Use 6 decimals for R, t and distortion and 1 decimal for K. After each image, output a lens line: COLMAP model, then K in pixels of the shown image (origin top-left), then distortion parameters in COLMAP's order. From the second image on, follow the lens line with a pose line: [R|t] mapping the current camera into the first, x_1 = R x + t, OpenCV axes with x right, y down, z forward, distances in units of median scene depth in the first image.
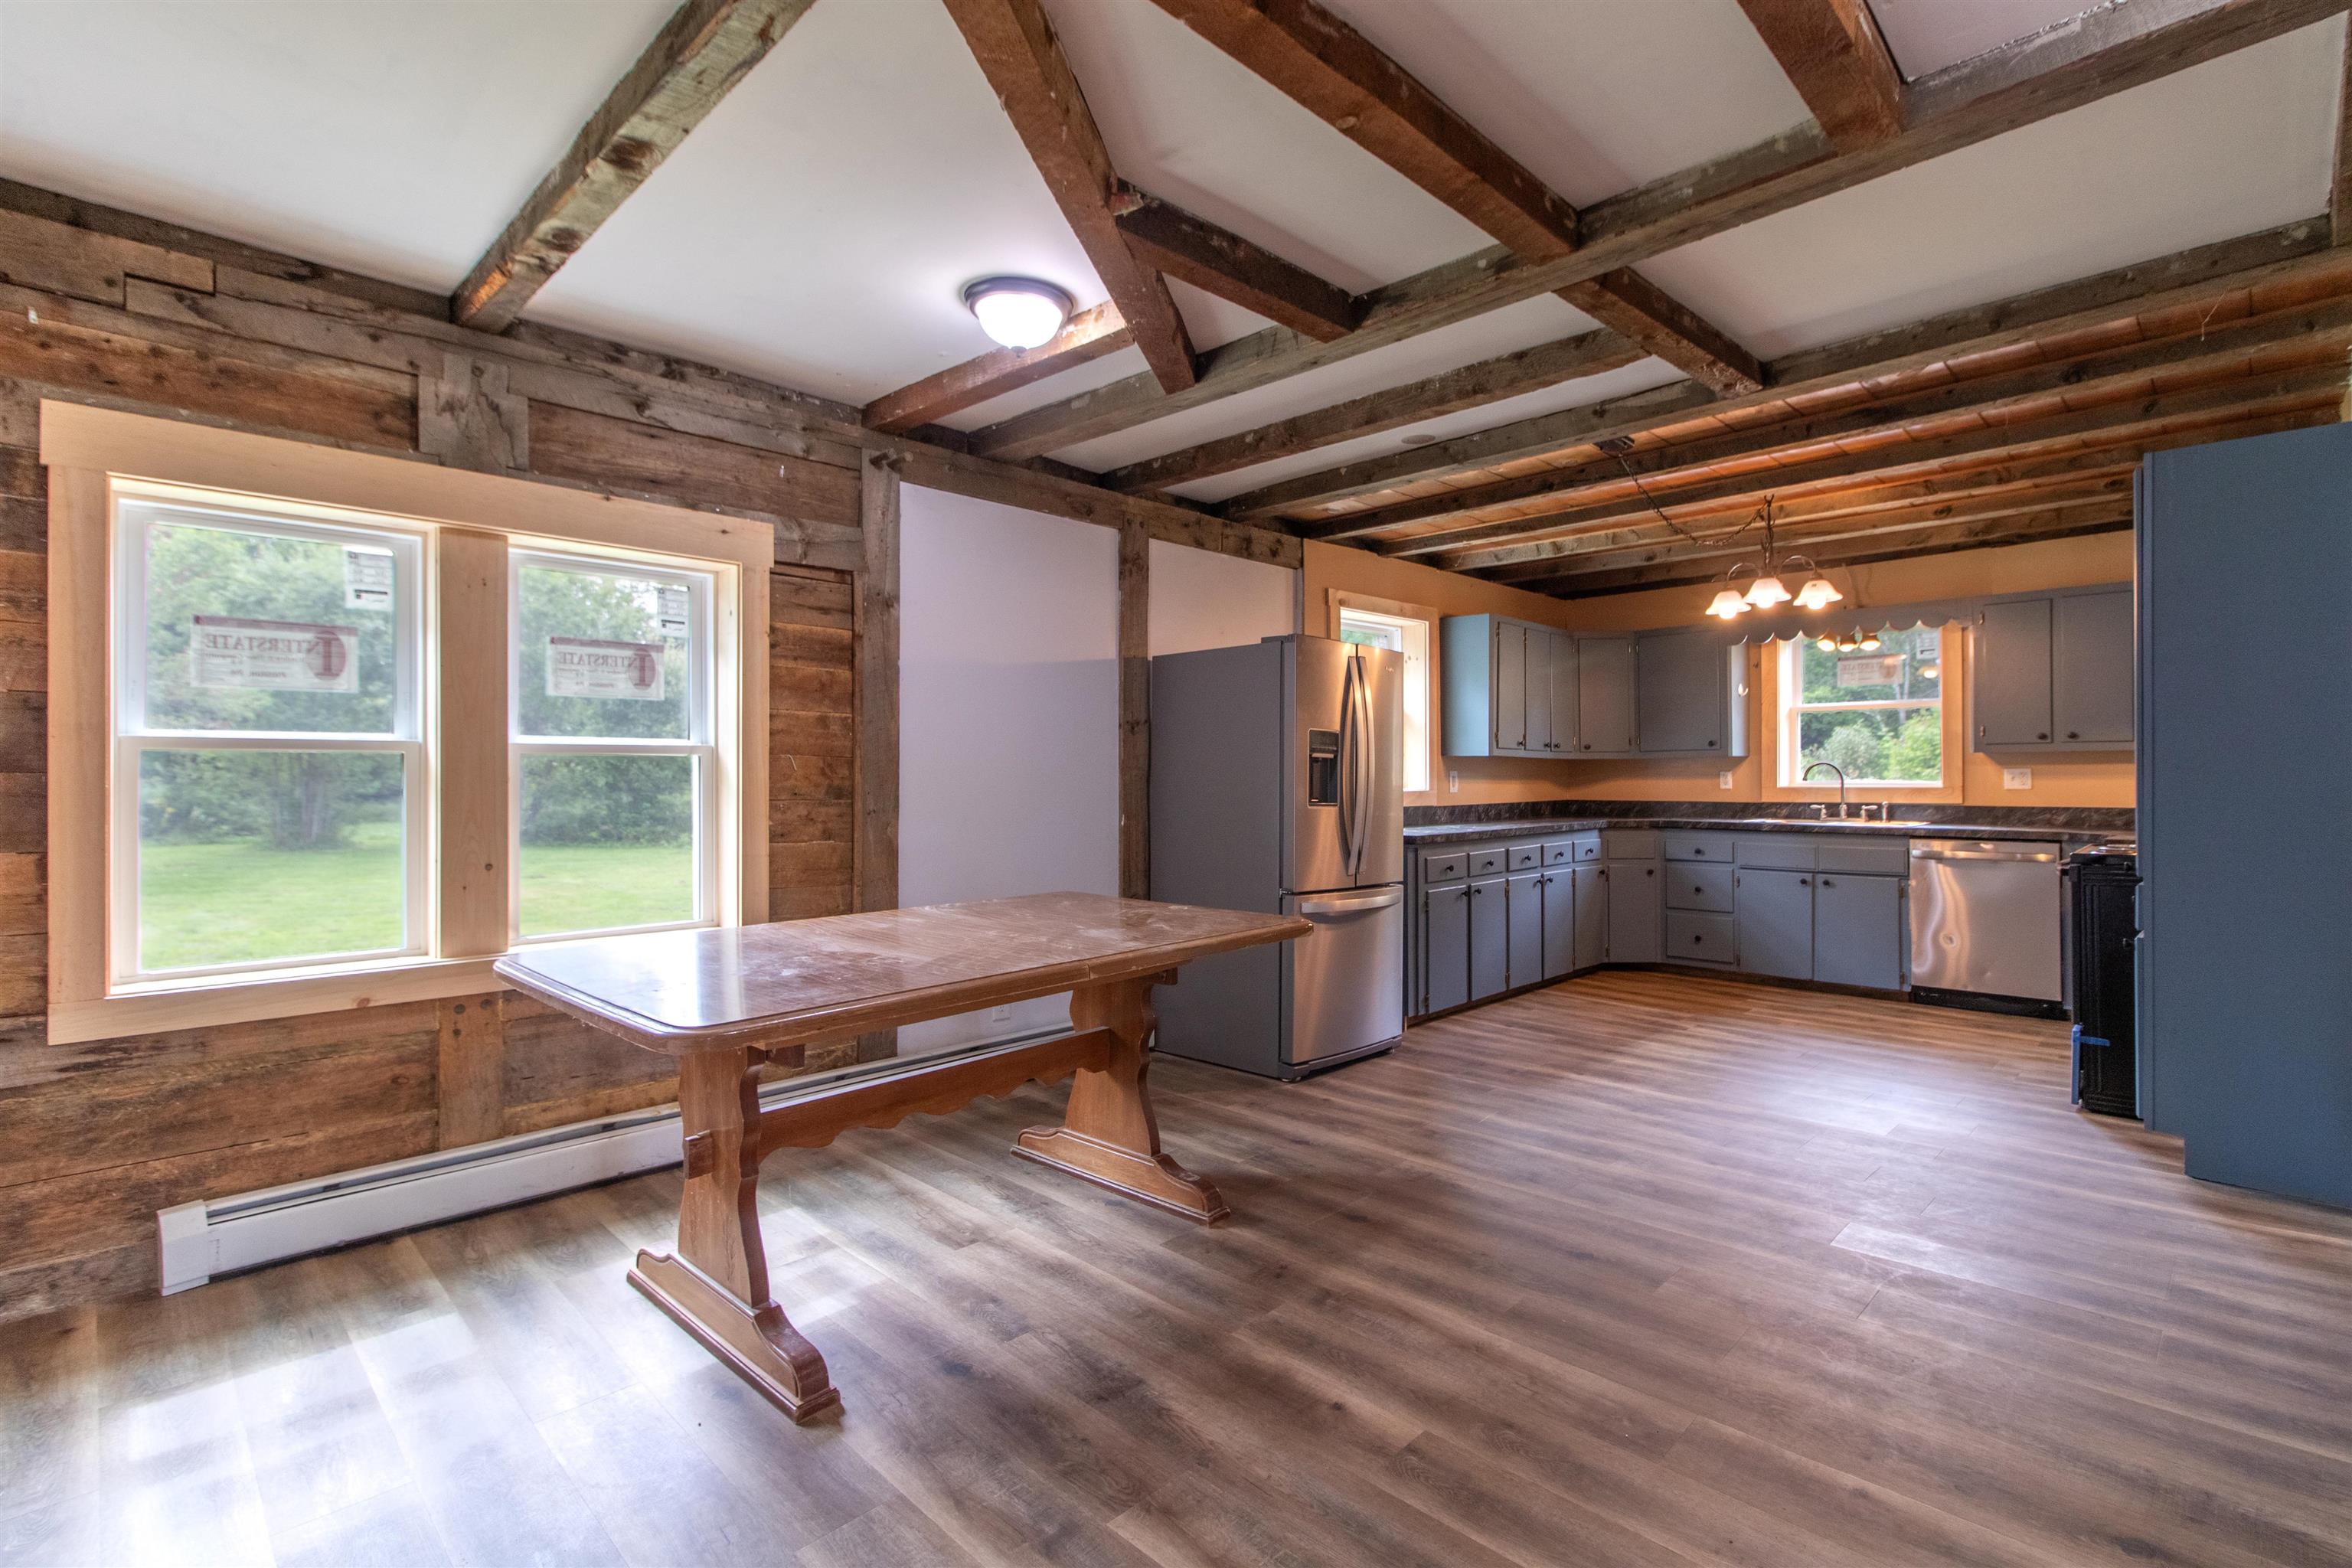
lens RADIAL K [[1092.7, 0, 1181.6], [0, 1092.7, 771.0], [0, 0, 1]] dist [0.004366, -0.000406]
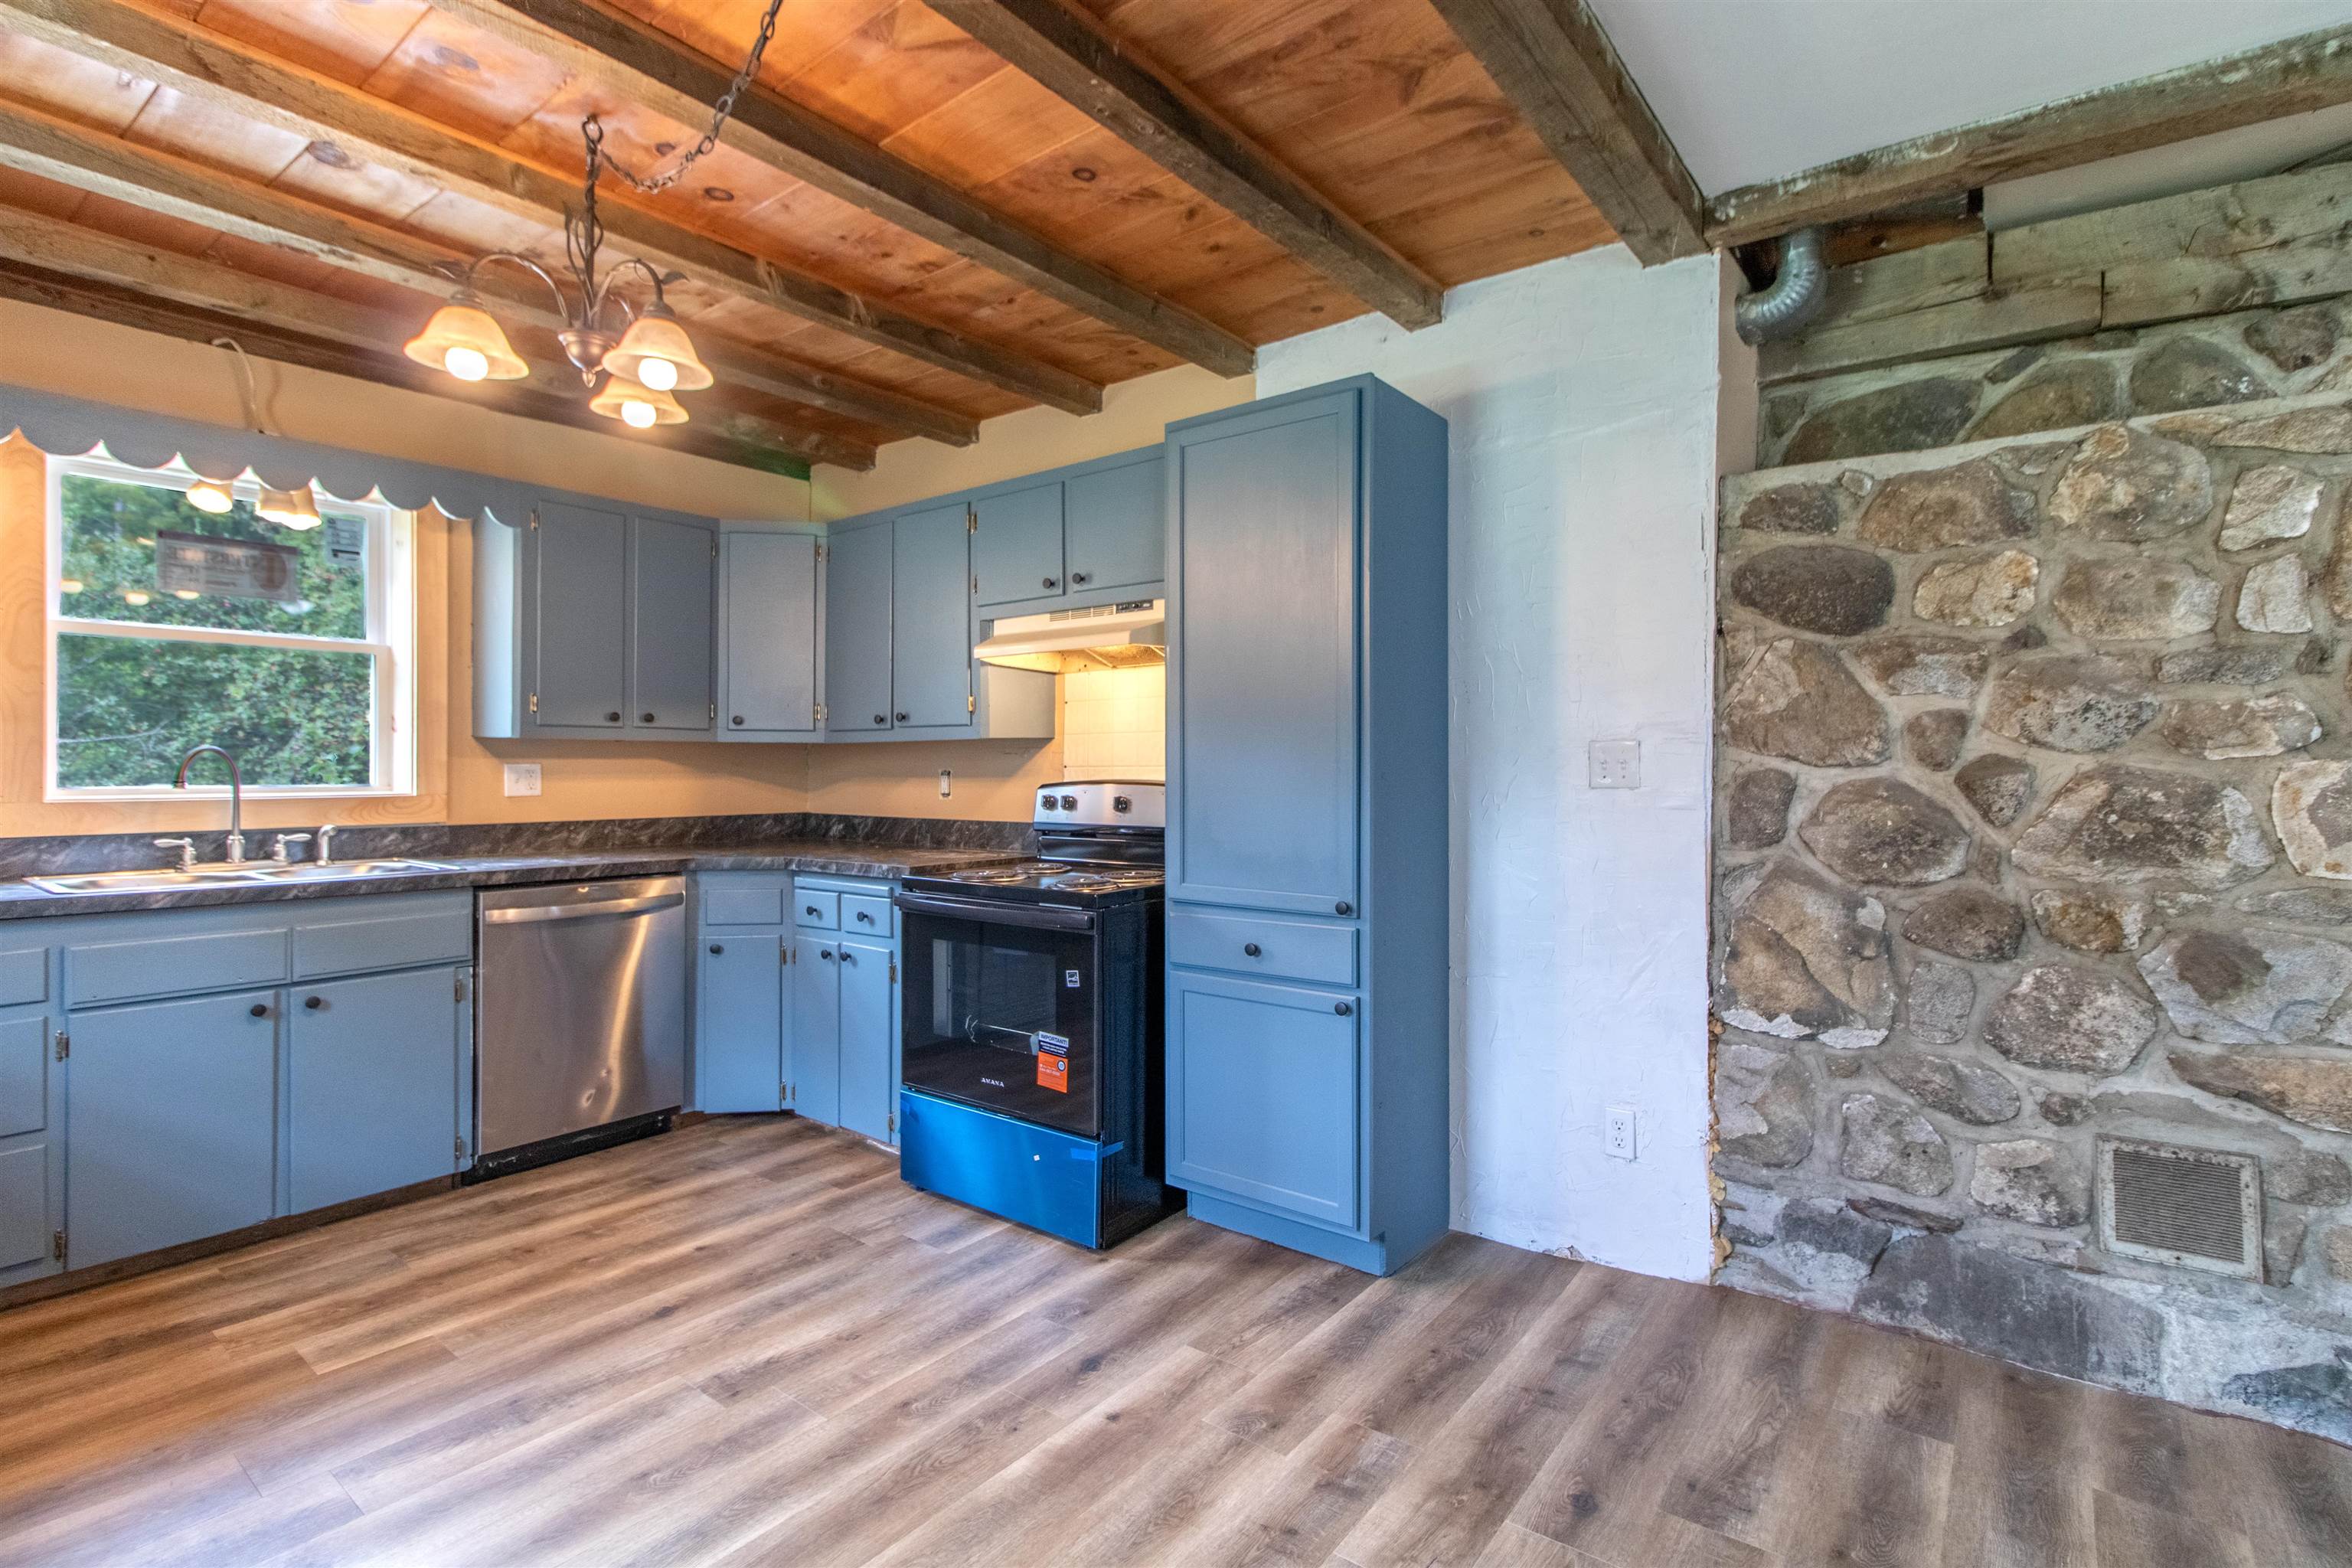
lens RADIAL K [[1092.7, 0, 1188.2], [0, 1092.7, 771.5], [0, 0, 1]] dist [0.004366, -0.000406]
pose [[-0.124986, -0.005206, 0.992145, 0.089703], [-0.011363, 0.999928, 0.003815, -0.006253], [-0.992093, -0.010797, -0.125036, 0.900344]]
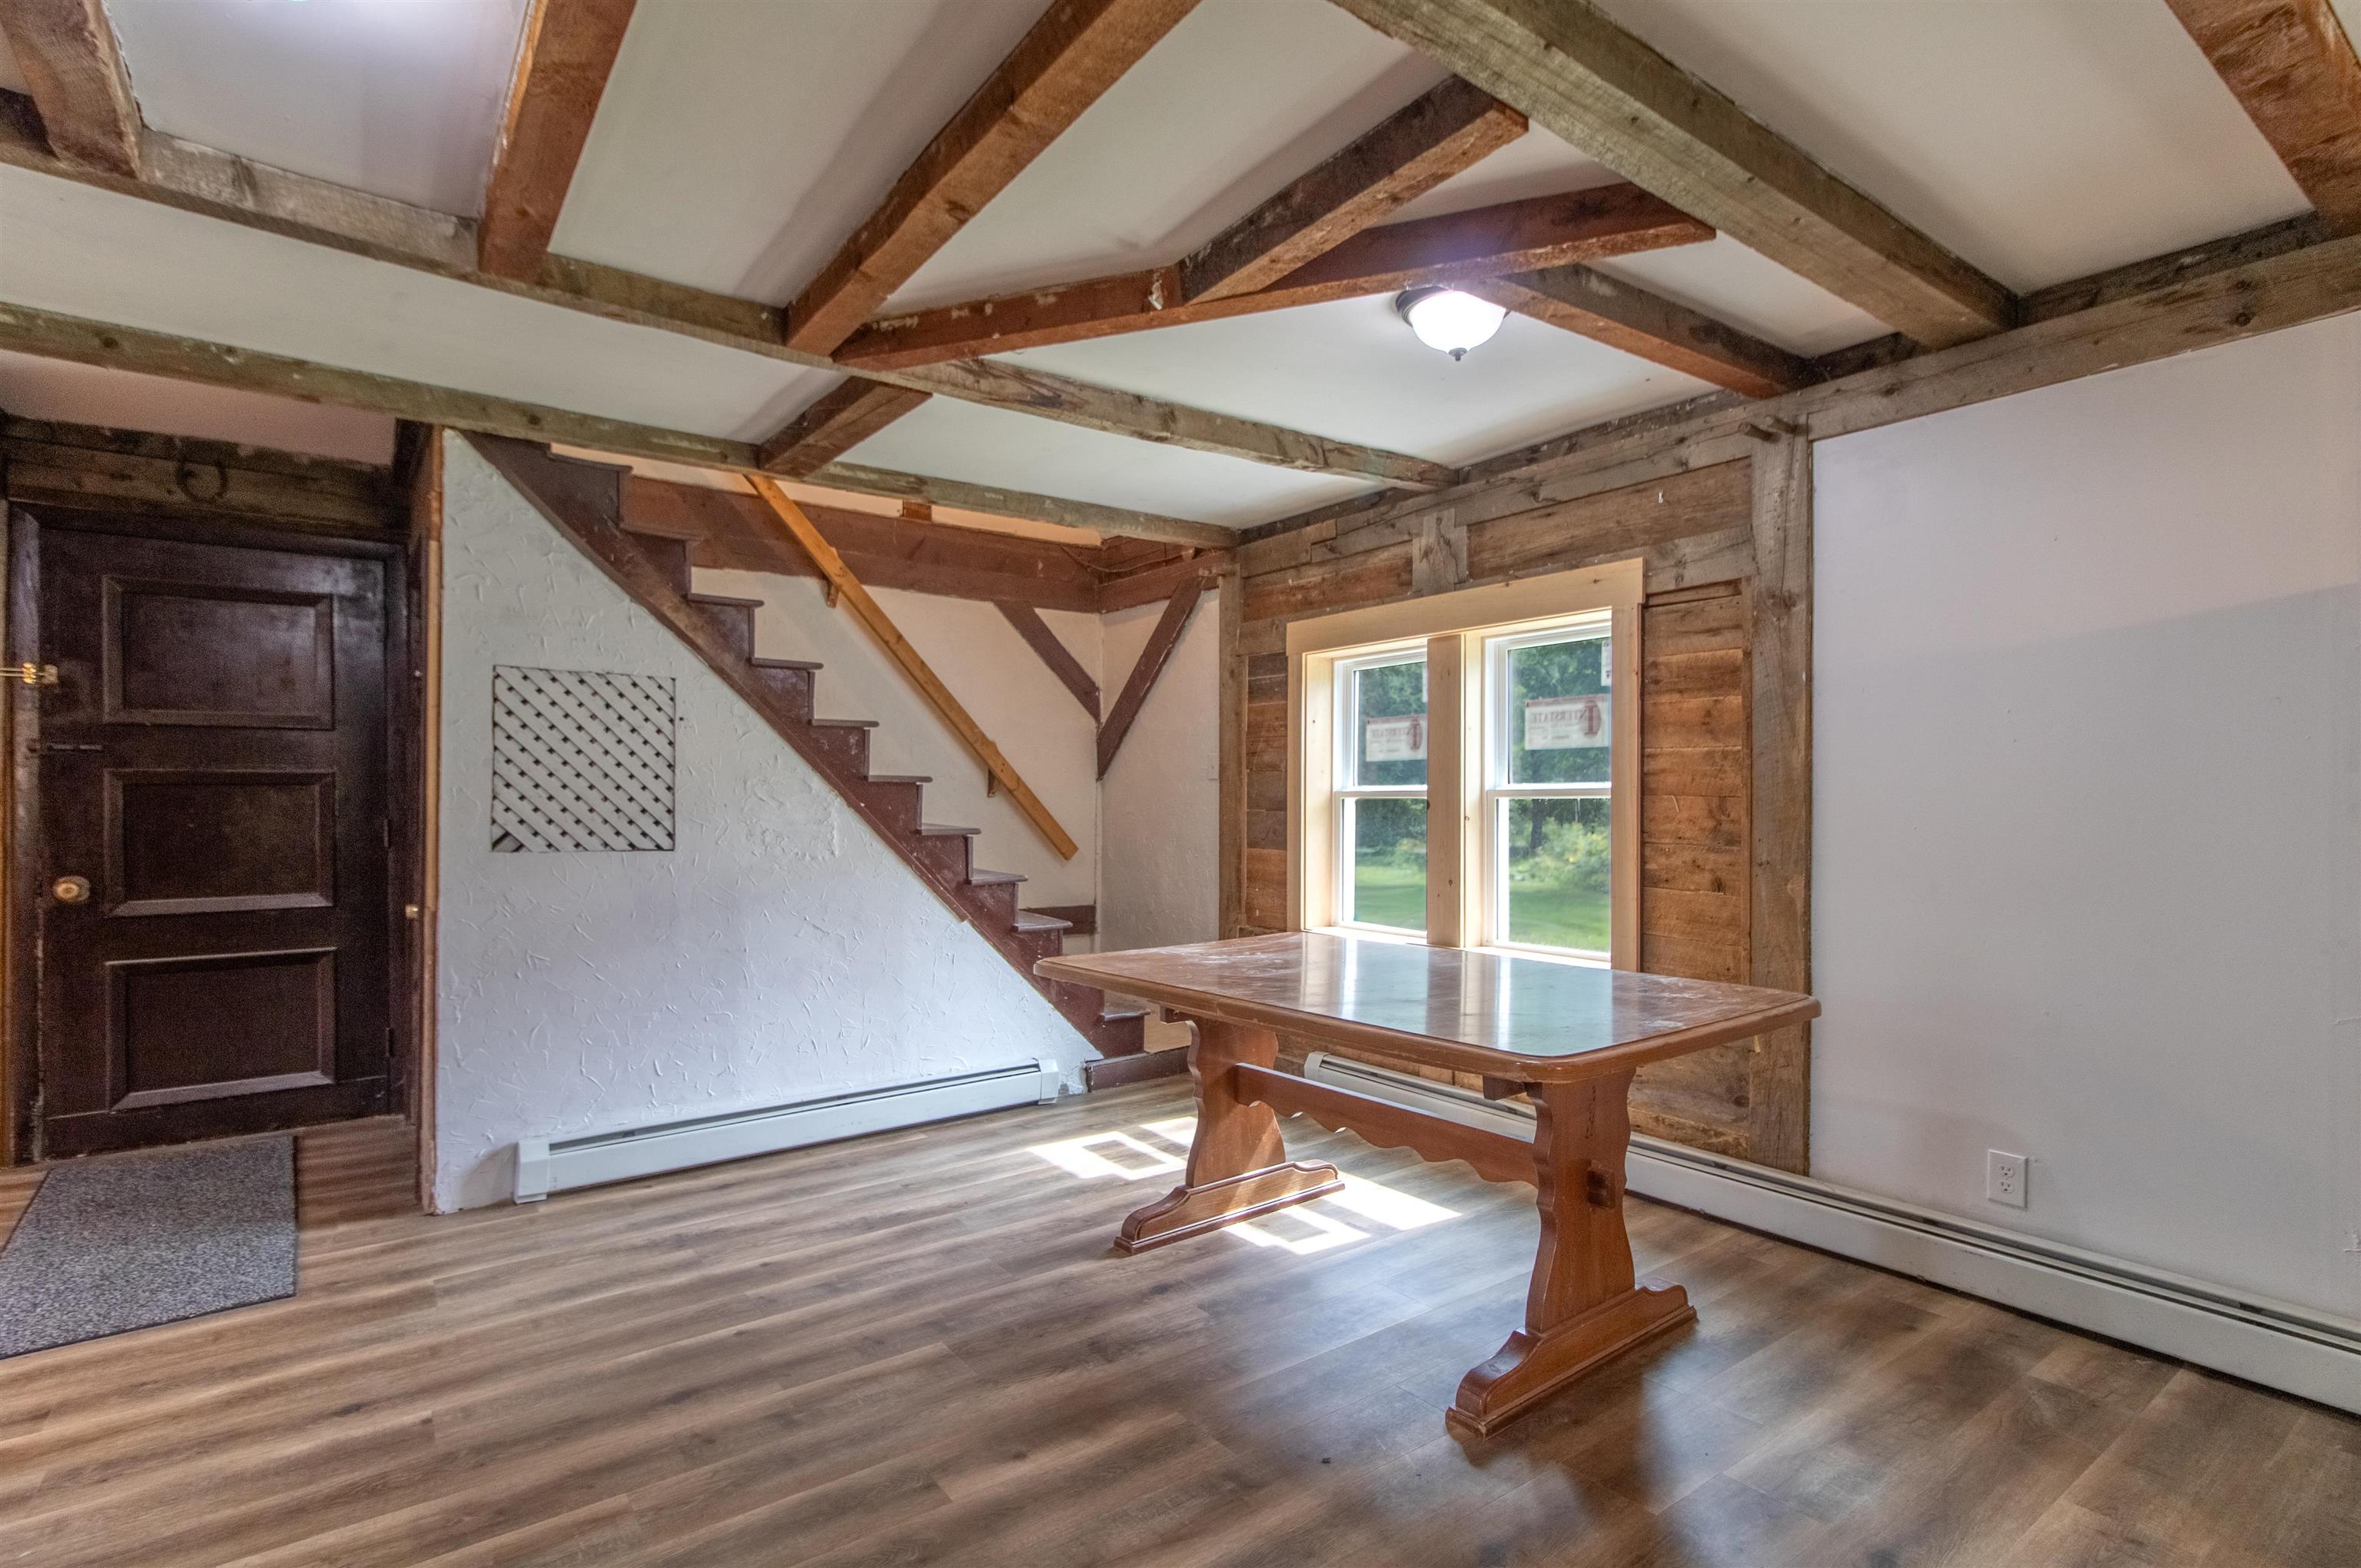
lens RADIAL K [[1096.9, 0, 1192.5], [0, 1096.9, 794.0], [0, 0, 1]] dist [0.004366, -0.000406]
pose [[-0.138643, -0.007136, -0.990317, 0.512888], [0.002140, 0.999970, -0.007505, -0.008172], [0.990340, -0.003160, -0.138623, 0.593478]]
